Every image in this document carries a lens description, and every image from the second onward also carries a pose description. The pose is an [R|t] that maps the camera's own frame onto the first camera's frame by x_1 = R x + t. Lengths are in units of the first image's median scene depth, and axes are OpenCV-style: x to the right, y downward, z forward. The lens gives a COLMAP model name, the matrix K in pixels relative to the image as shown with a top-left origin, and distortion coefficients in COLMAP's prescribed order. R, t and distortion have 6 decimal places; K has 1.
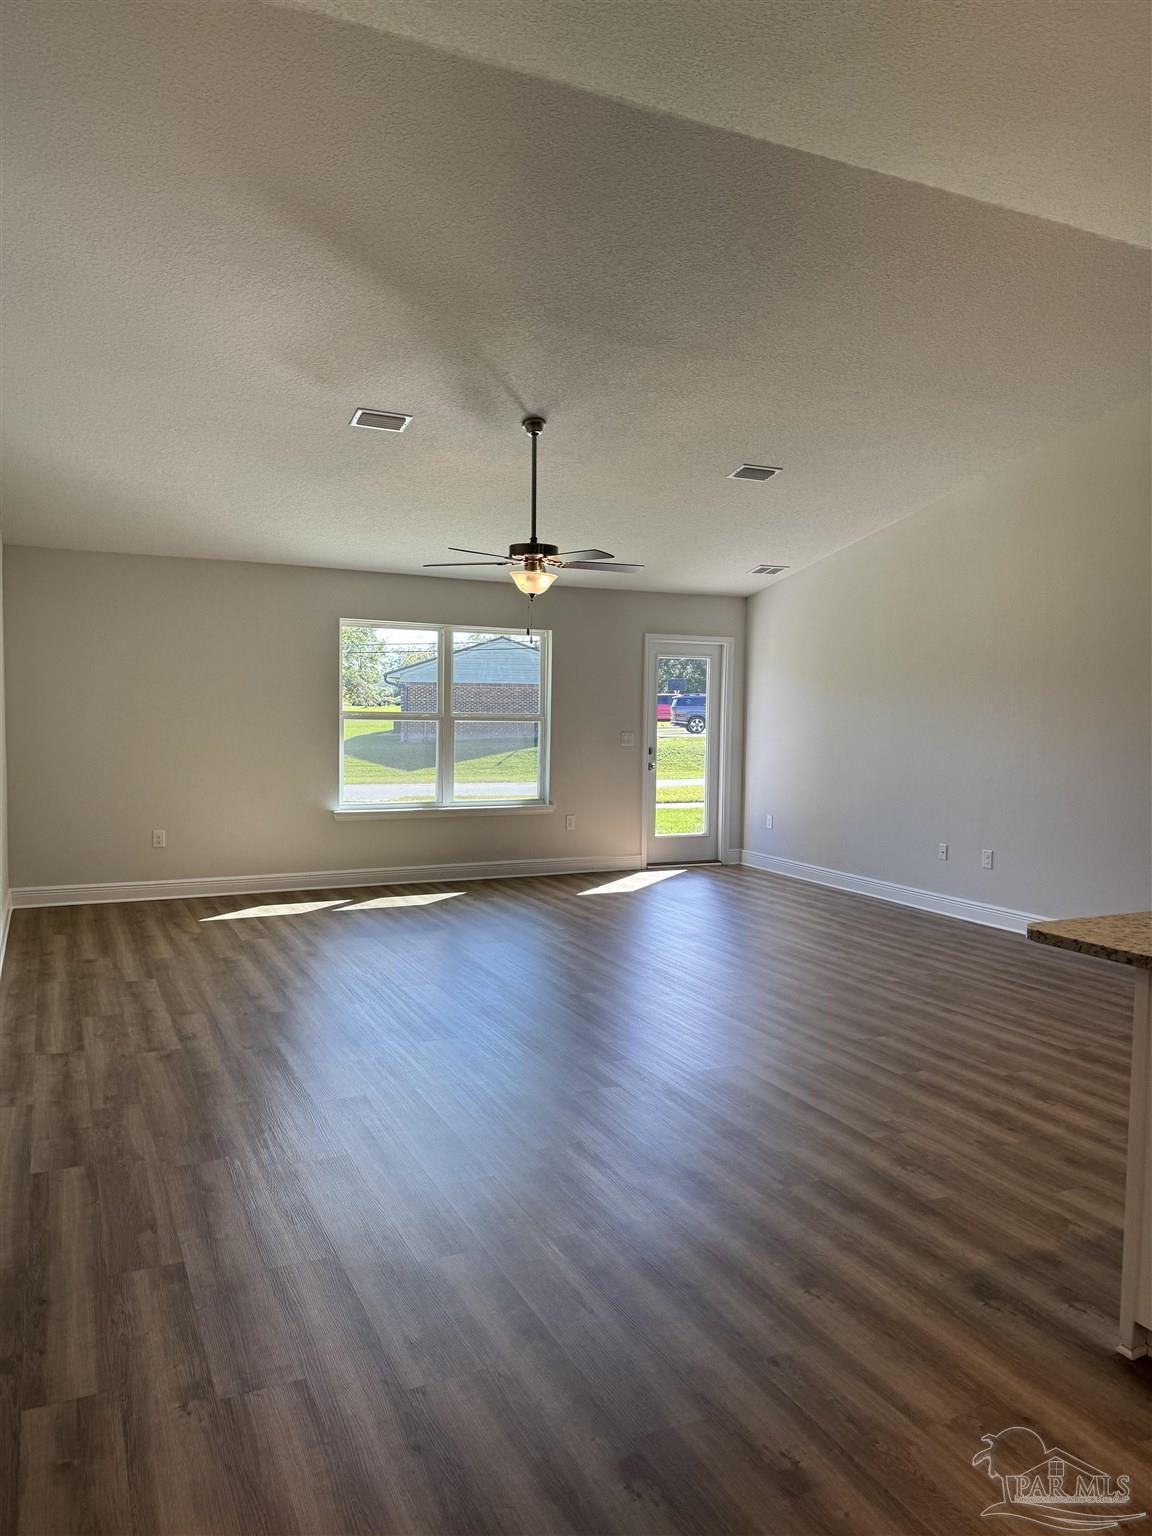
lens RADIAL K [[1086.5, 0, 576.4], [0, 1086.5, 768.1], [0, 0, 1]] dist [-0.002380, 0.000887]
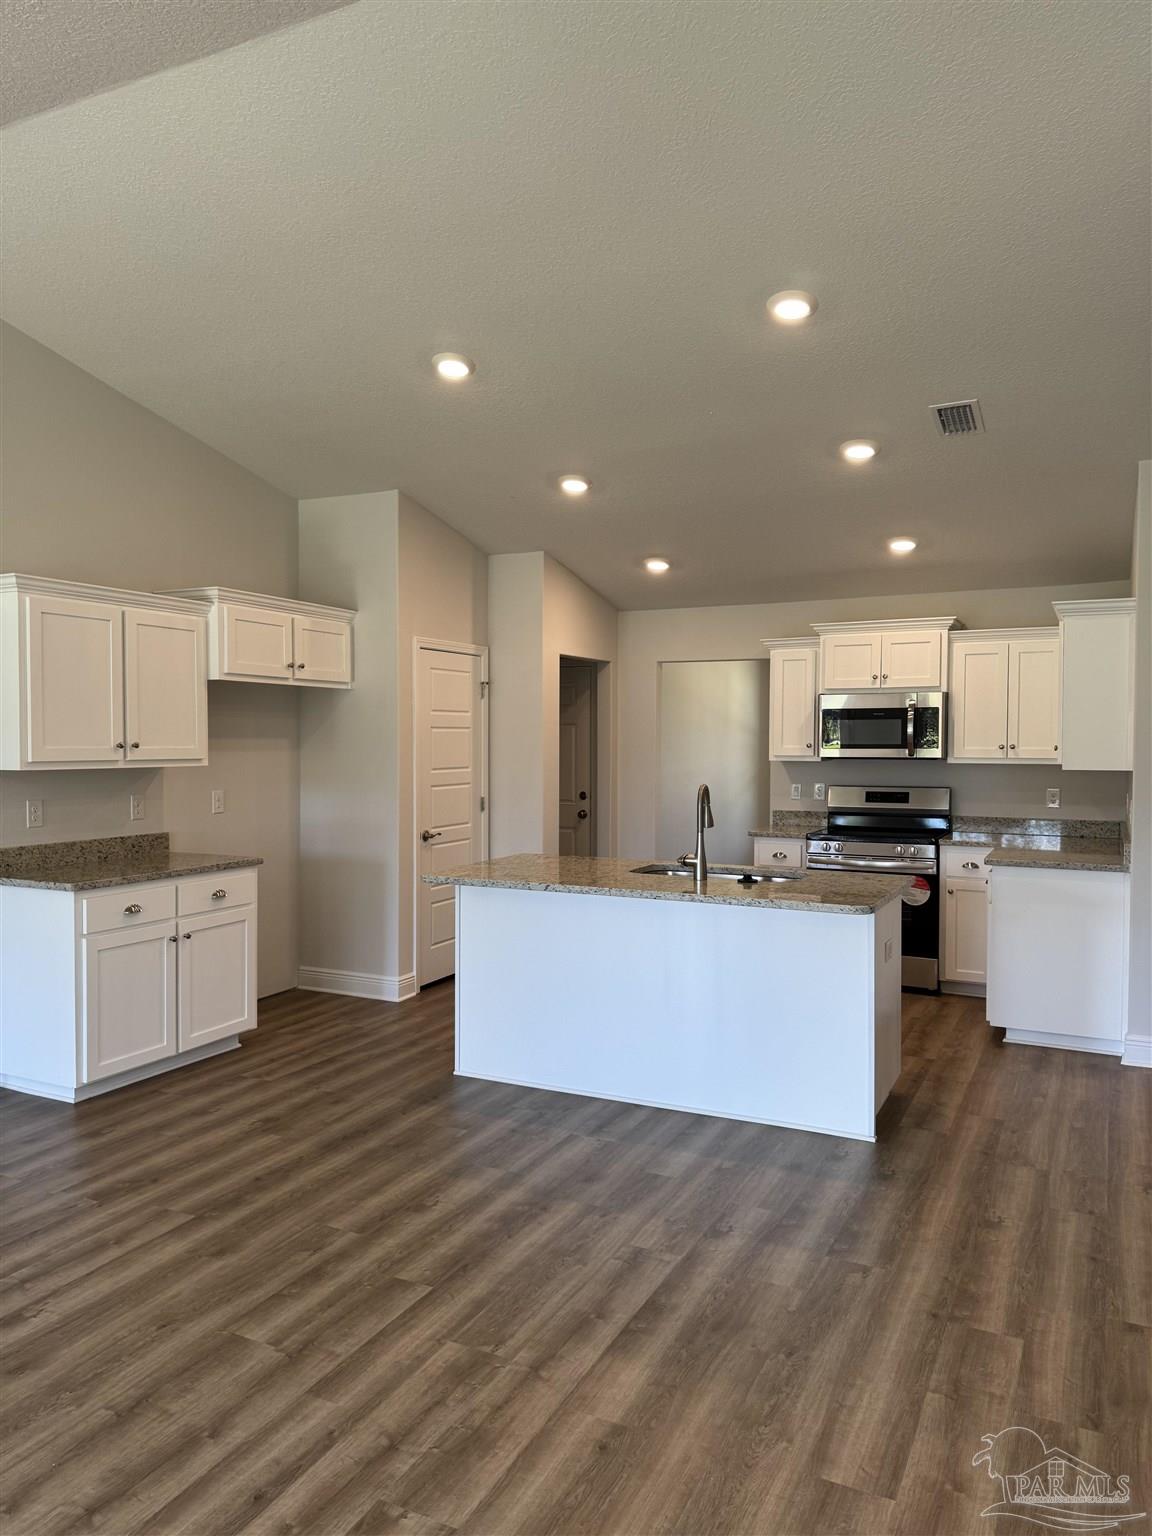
lens RADIAL K [[1086.5, 0, 577.4], [0, 1086.5, 766.6], [0, 0, 1]] dist [-0.002380, 0.000887]
pose [[-0.620837, -0.020814, 0.783663, -0.258065], [0.039423, 0.997554, 0.057727, -0.067628], [-0.782948, 0.066733, -0.618497, 1.254077]]
